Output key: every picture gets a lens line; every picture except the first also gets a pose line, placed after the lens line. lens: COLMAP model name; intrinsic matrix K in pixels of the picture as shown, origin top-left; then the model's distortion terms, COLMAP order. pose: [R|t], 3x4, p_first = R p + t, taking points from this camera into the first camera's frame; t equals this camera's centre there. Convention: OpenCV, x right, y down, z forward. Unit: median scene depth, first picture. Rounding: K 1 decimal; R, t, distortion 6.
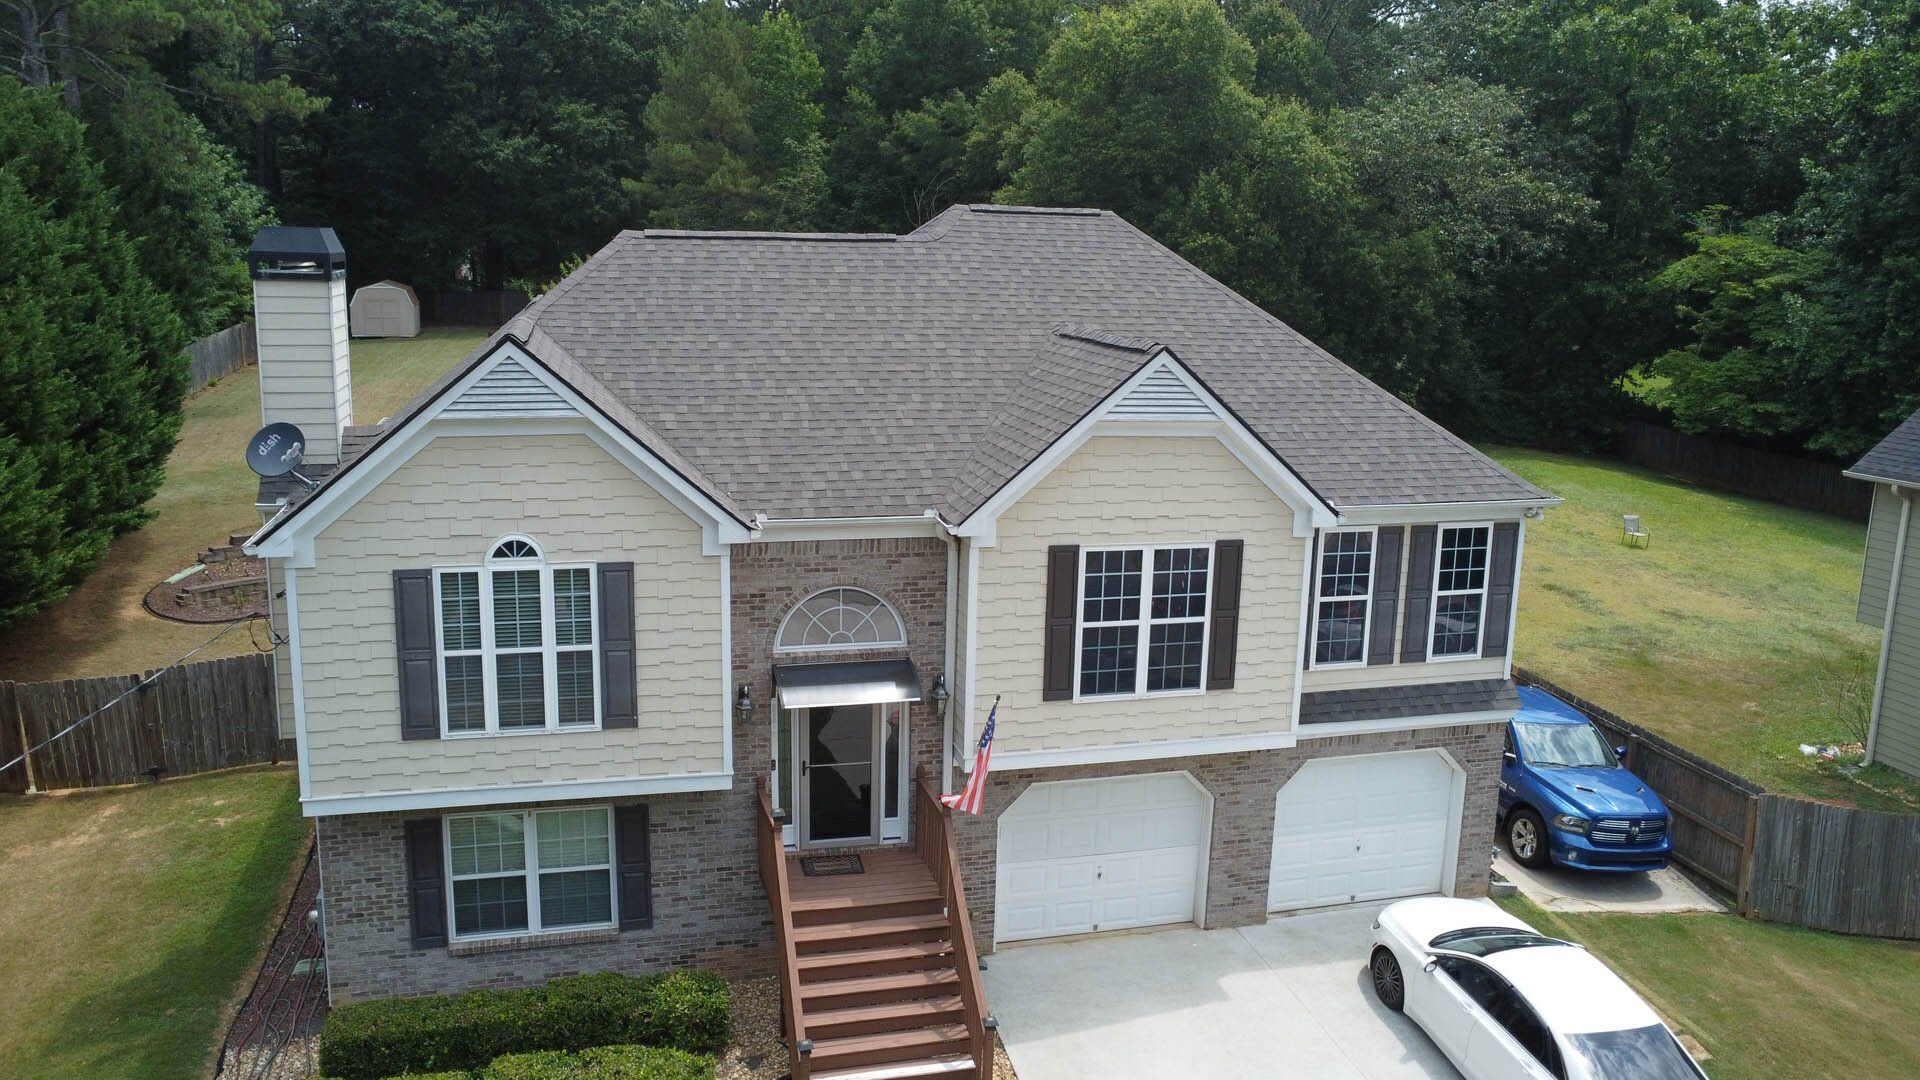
lens RADIAL K [[1418.4, 0, 962.3], [0, 1418.4, 511.1], [0, 0, 1]] dist [-0.168852, 0.268144]
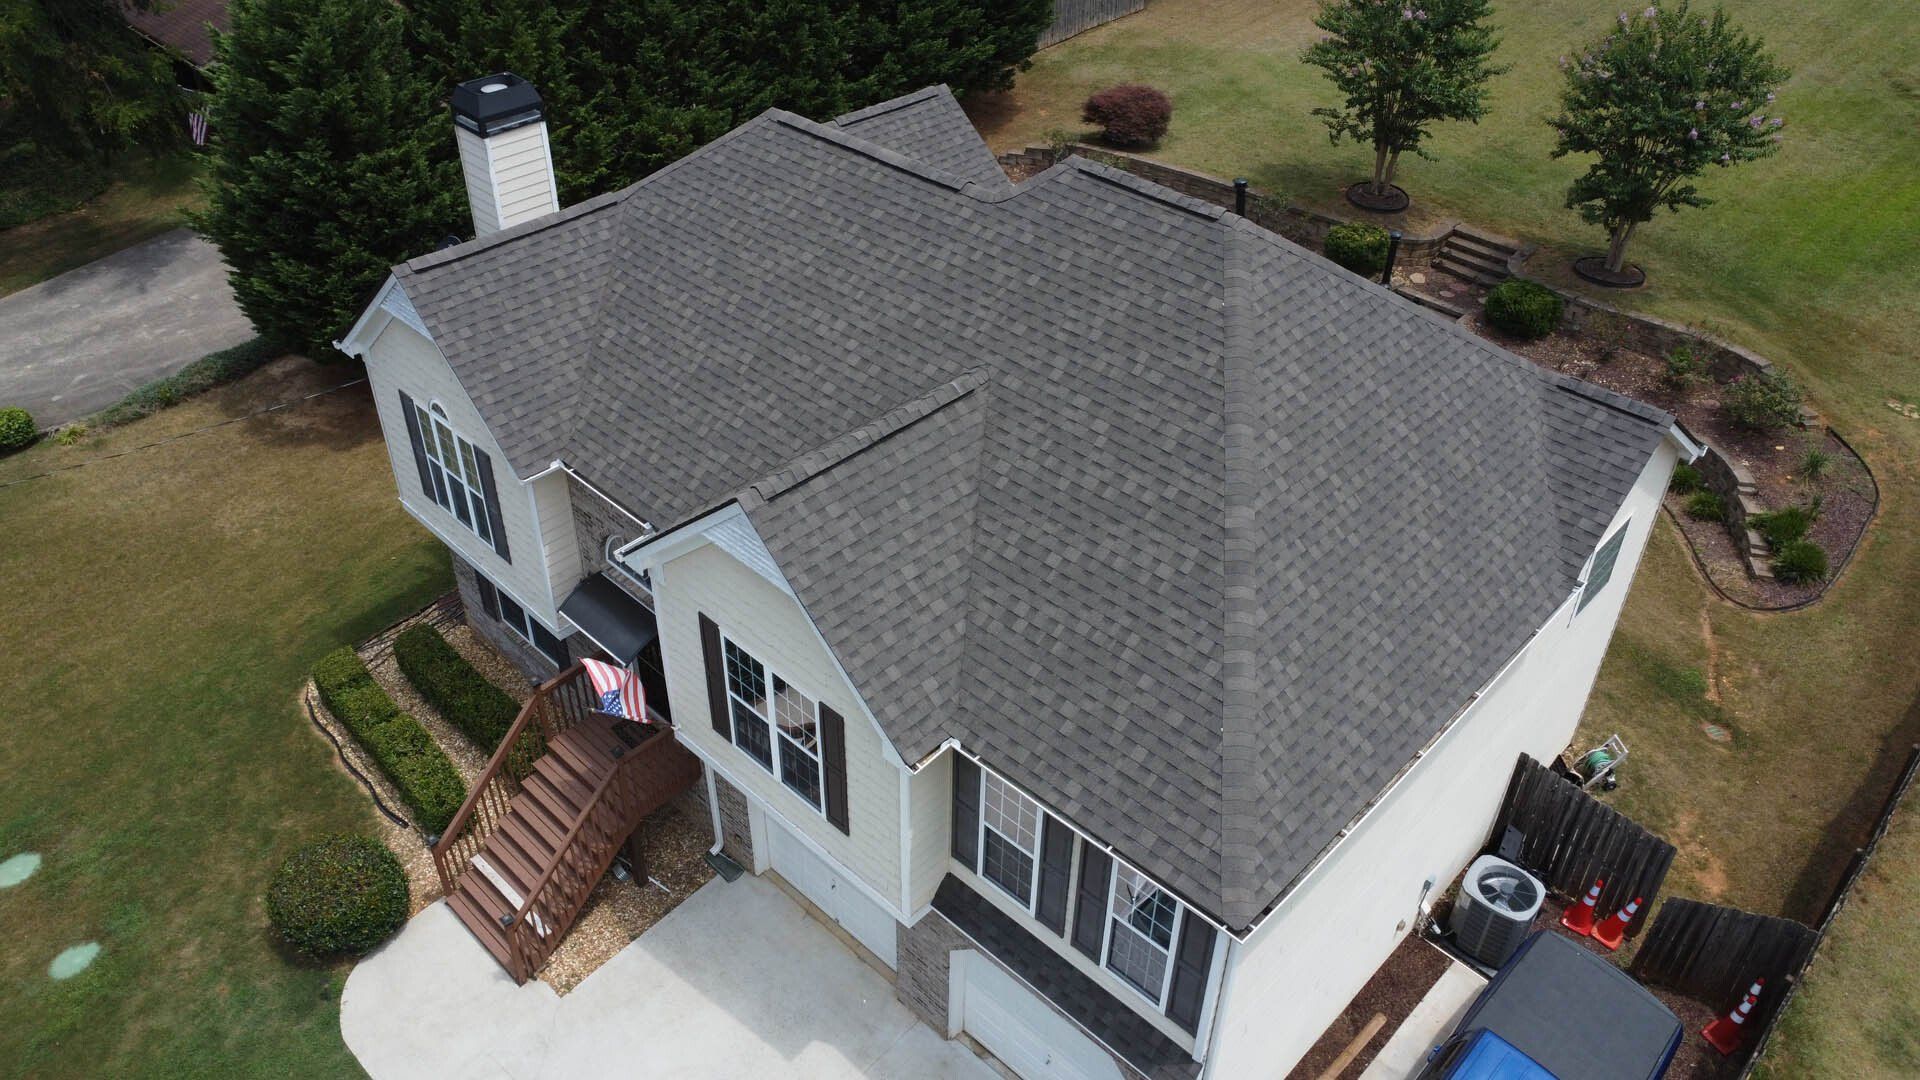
lens RADIAL K [[1424.1, 0, 966.6], [0, 1424.1, 513.5], [0, 0, 1]] dist [-0.213290, 0.401745]
pose [[0.522548, 0.484850, -0.701331, 0.793721], [-0.163082, 0.864220, 0.475950, -0.519919], [0.836868, -0.134332, 0.530666, 0.615457]]
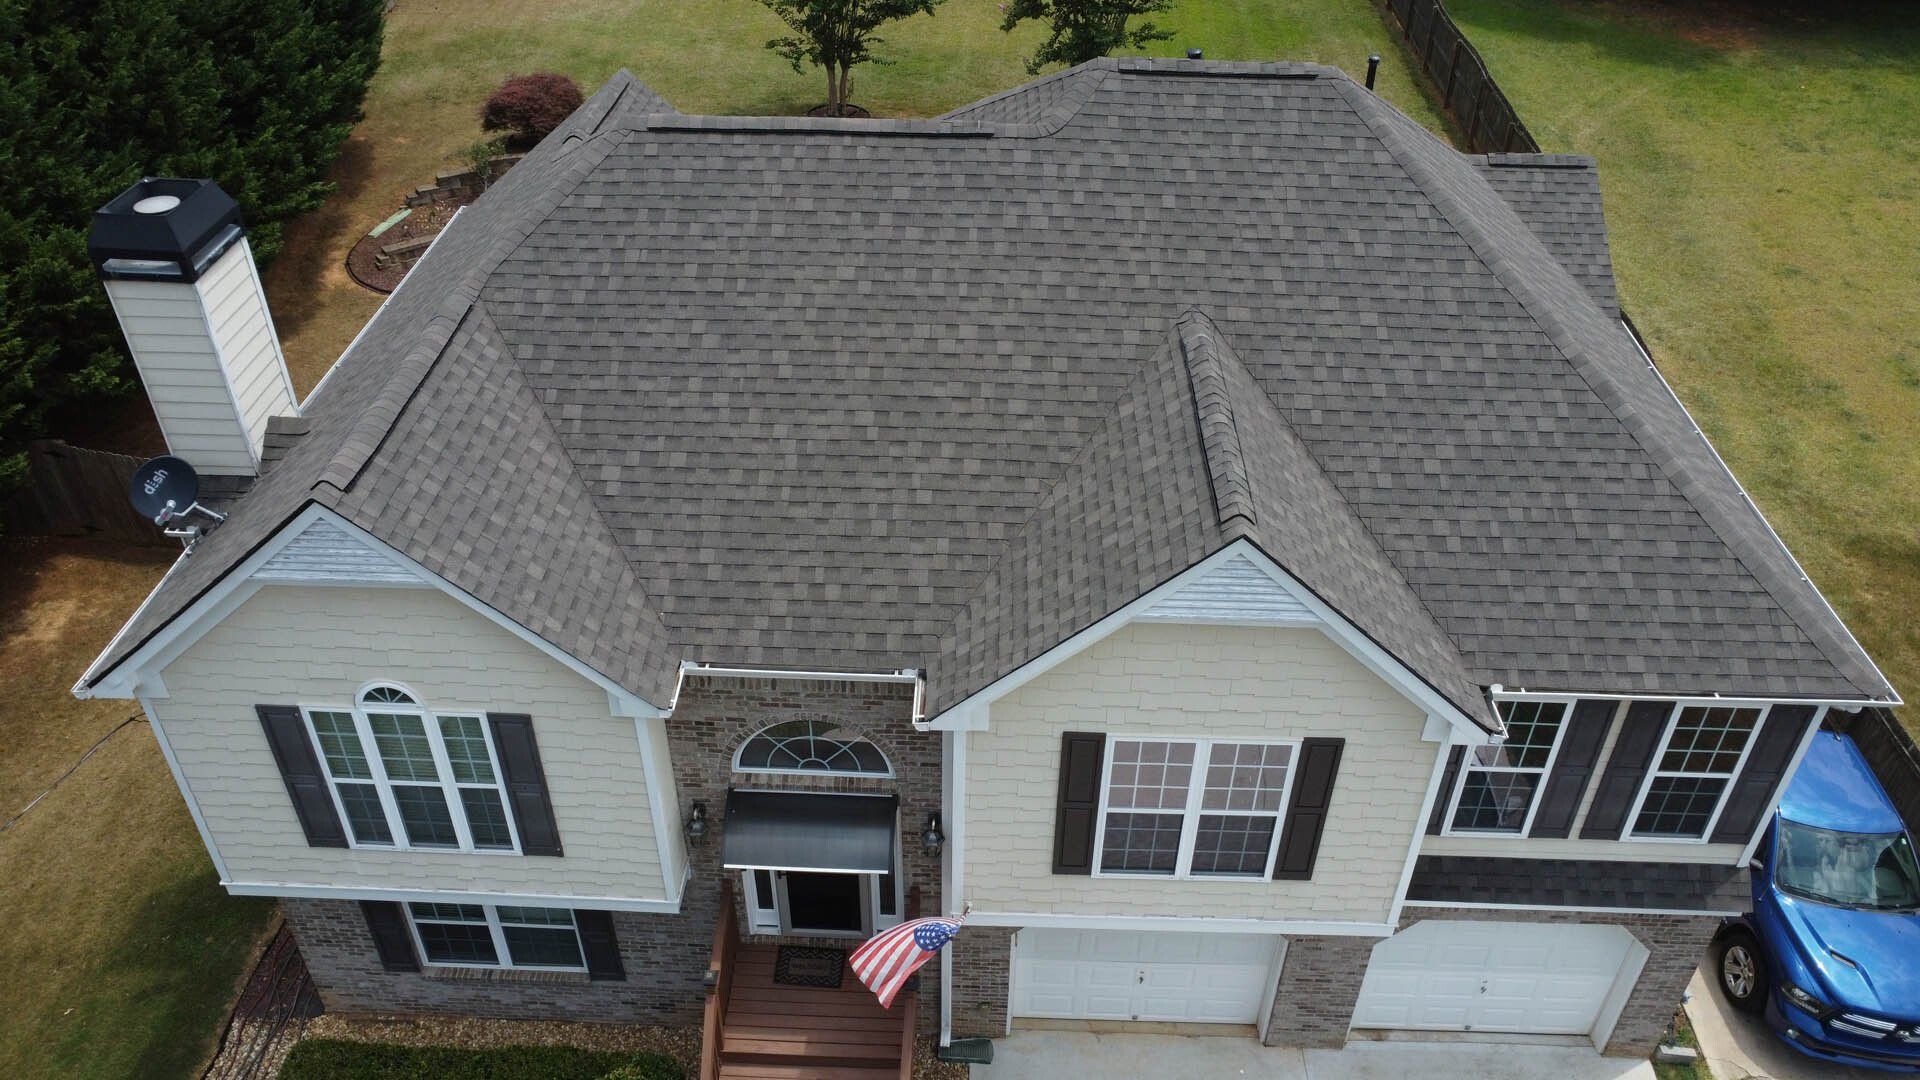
lens RADIAL K [[1412.6, 0, 966.2], [0, 1412.6, 509.3], [0, 0, 1]] dist [-0.143825, 0.227098]
pose [[0.957745, 0.156839, -0.241095, 0.166549], [-0.042327, 0.905972, 0.421216, -0.379020], [0.284488, -0.393212, 0.874329, 0.366989]]
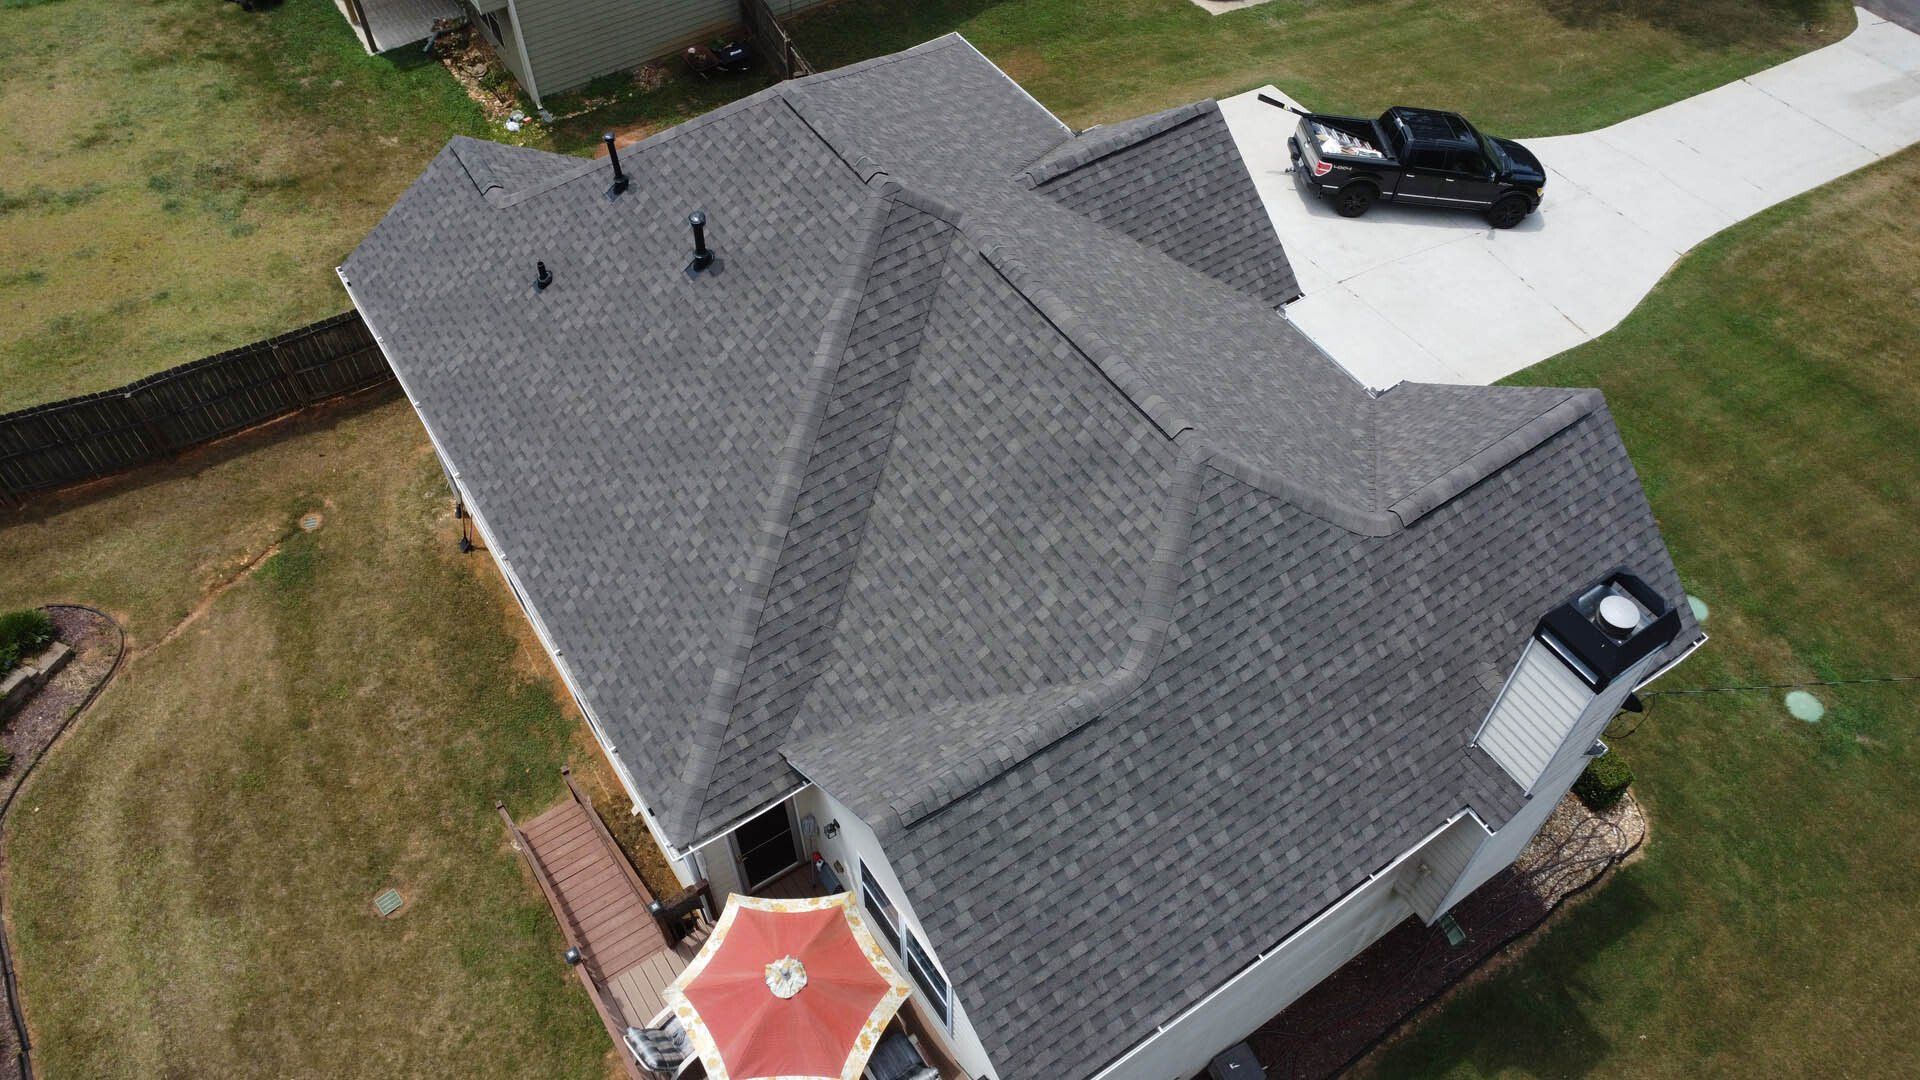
lens RADIAL K [[1428.0, 0, 968.1], [0, 1428.0, 496.3], [0, 0, 1]] dist [-0.163285, 0.233892]
pose [[-0.325703, -0.747964, 0.578331, -0.757911], [0.156085, 0.560755, 0.813137, -0.941504], [-0.932499, 0.355110, -0.065894, 1.348723]]
